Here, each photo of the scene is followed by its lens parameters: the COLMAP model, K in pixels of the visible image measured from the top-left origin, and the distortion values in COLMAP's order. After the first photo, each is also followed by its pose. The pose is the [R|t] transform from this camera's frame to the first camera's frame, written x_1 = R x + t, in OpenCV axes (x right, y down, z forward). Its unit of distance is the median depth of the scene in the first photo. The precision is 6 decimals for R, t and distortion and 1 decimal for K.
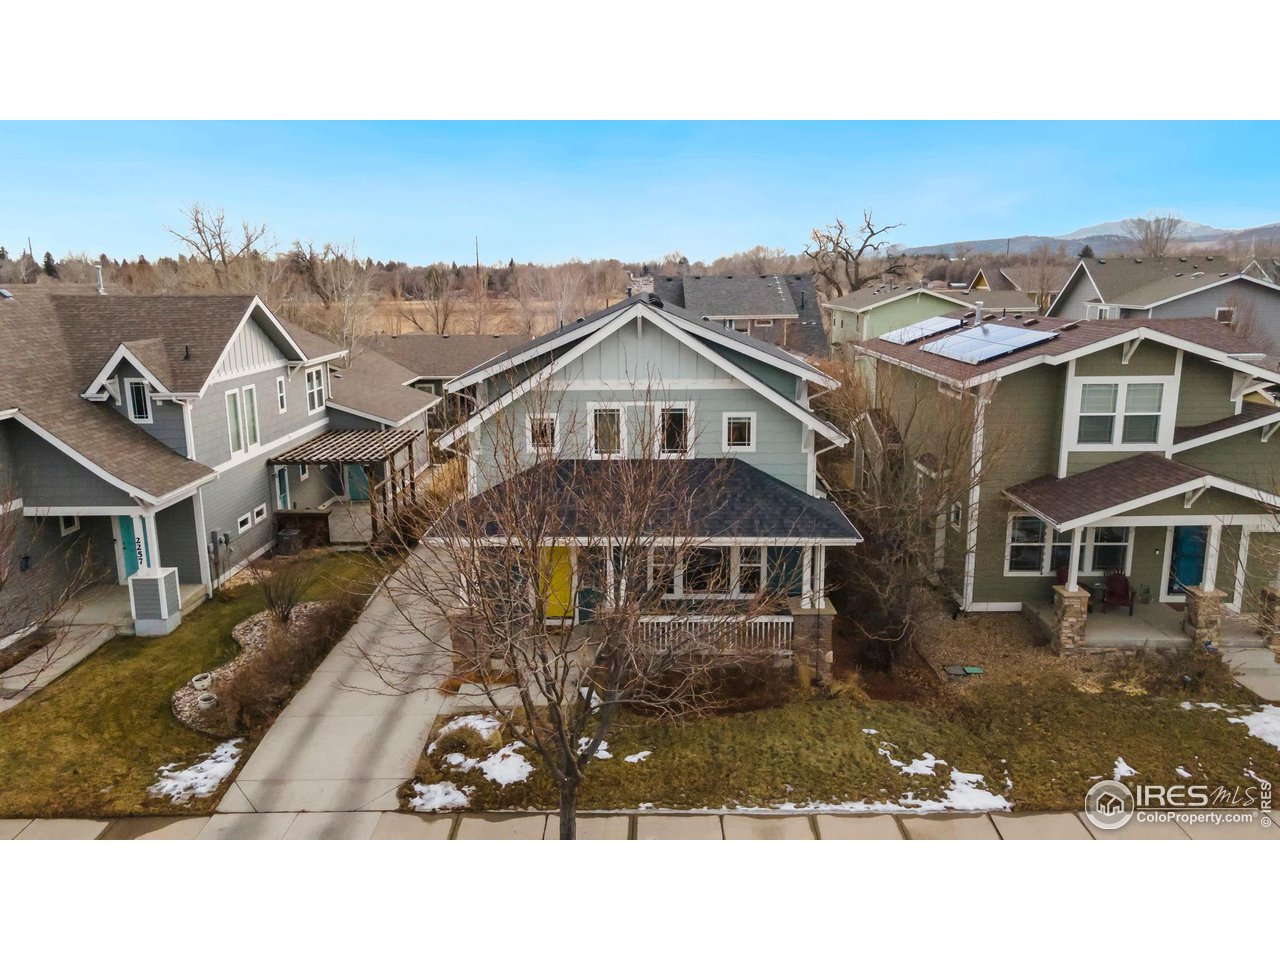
lens RADIAL K [[874.3, 0, 640.0], [0, 874.3, 480.0], [0, 0, 1]] dist [-0.002836, 0.039658]
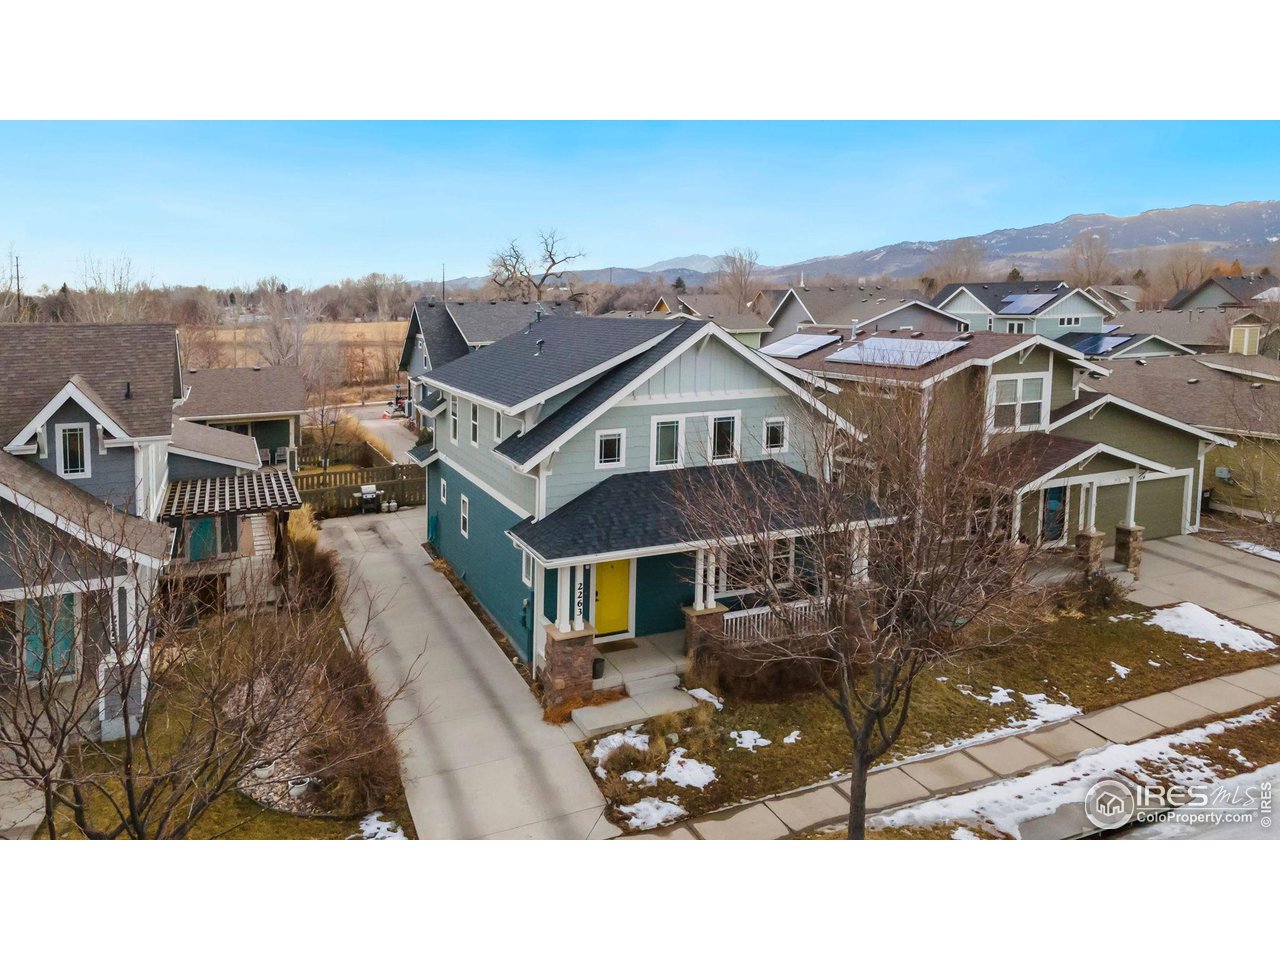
lens RADIAL K [[903.0, 0, 644.4], [0, 903.0, 430.8], [0, 0, 1]] dist [0.010787, -0.000622]
pose [[0.912483, -0.062630, 0.404293, -0.499467], [0.098705, 0.992722, -0.068991, 0.002305], [-0.397030, 0.102859, 0.912024, 0.019836]]
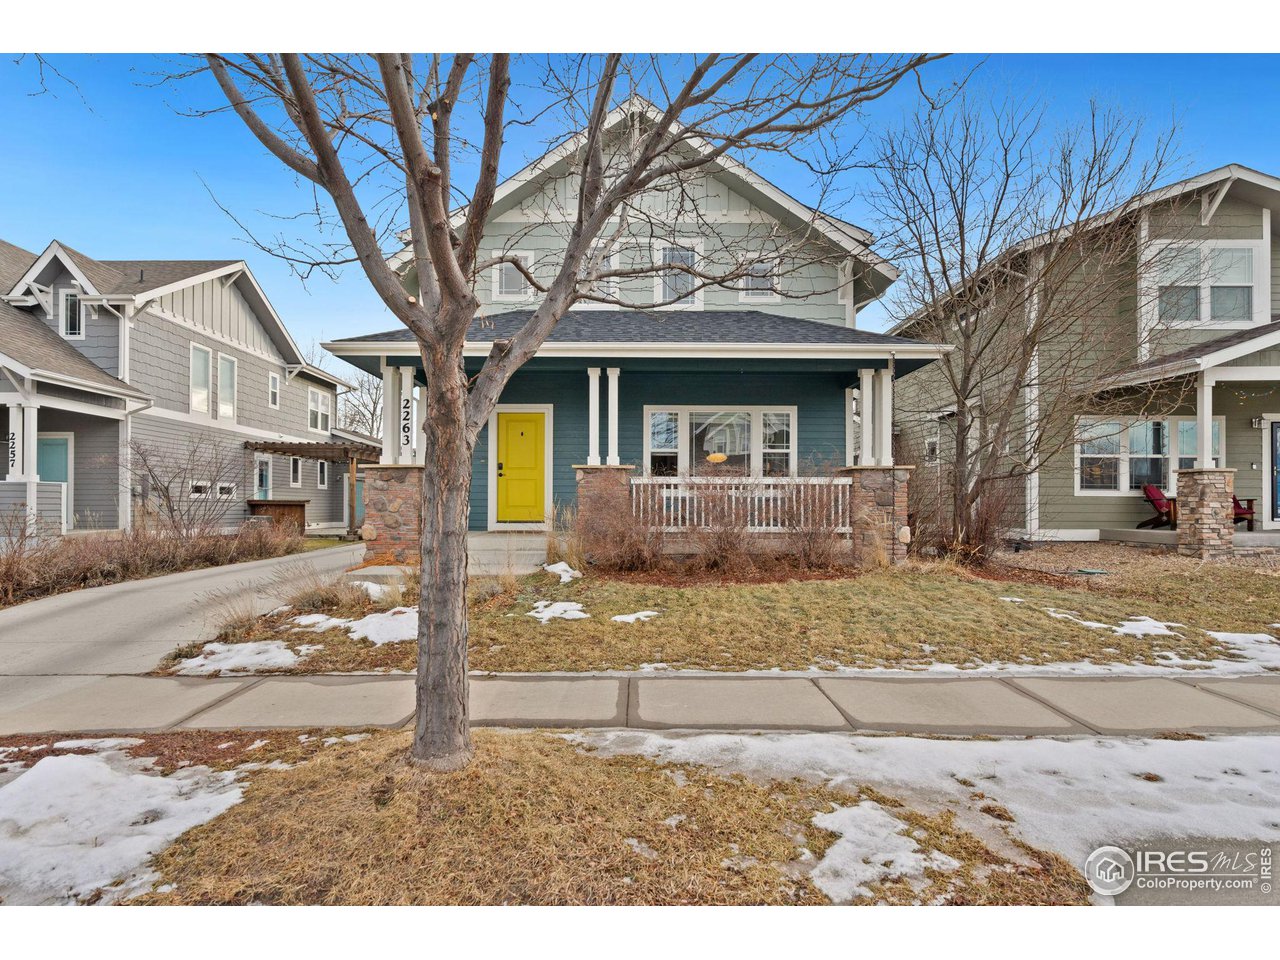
lens RADIAL K [[596.8, 0, 633.9], [0, 596.8, 526.0], [0, 0, 1]] dist [0.004140, -0.000629]
pose [[0.999756, 0.012664, 0.018073, -0.009124], [-0.008555, 0.977324, -0.211574, 0.287002], [-0.020343, 0.211368, 0.977195, 0.513193]]
